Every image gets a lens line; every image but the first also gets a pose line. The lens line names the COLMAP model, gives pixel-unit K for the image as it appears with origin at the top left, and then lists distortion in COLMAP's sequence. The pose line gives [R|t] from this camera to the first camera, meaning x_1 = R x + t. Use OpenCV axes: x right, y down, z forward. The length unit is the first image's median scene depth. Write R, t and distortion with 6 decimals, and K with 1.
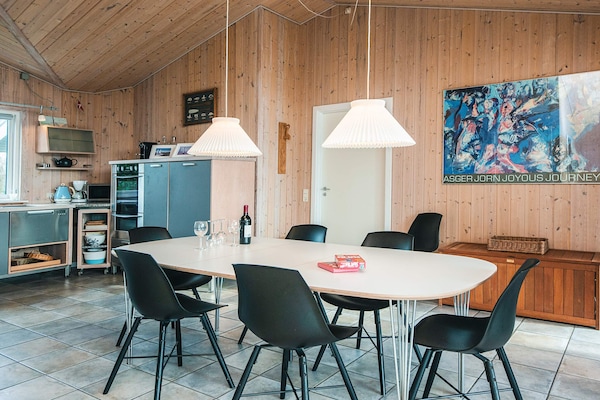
lens RADIAL K [[461.5, 0, 291.6], [0, 461.5, 166.4], [0, 0, 1]] dist [0.050612, -0.040306]
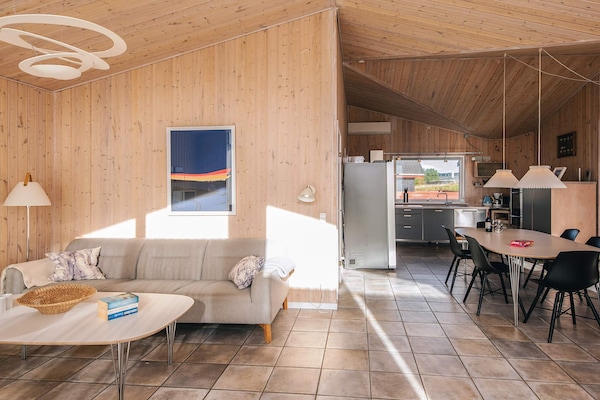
lens RADIAL K [[407.0, 0, 307.9], [0, 407.0, 179.0], [0, 0, 1]] dist [0.036774, -0.019598]
pose [[0.493081, -0.005353, -0.869967, 0.524430], [0.024619, 0.999666, 0.007802, -0.051466], [0.869635, -0.025265, 0.493048, -0.341379]]
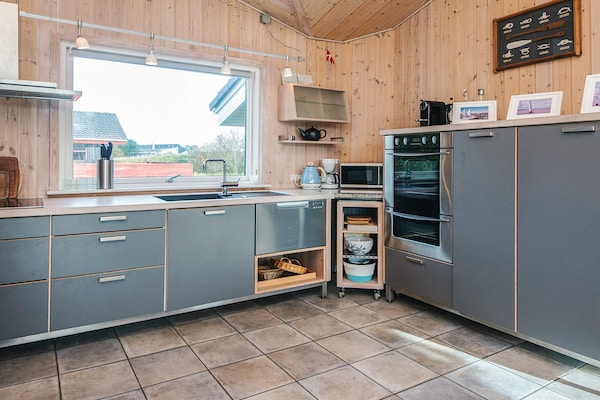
lens RADIAL K [[407.0, 0, 294.8], [0, 407.0, 156.7], [0, 0, 1]] dist [0.036774, -0.019598]
pose [[0.930836, 0.007968, -0.365349, -0.288820], [0.002211, 0.999621, 0.027436, 0.010097], [0.365429, -0.026346, 0.930466, 0.405833]]
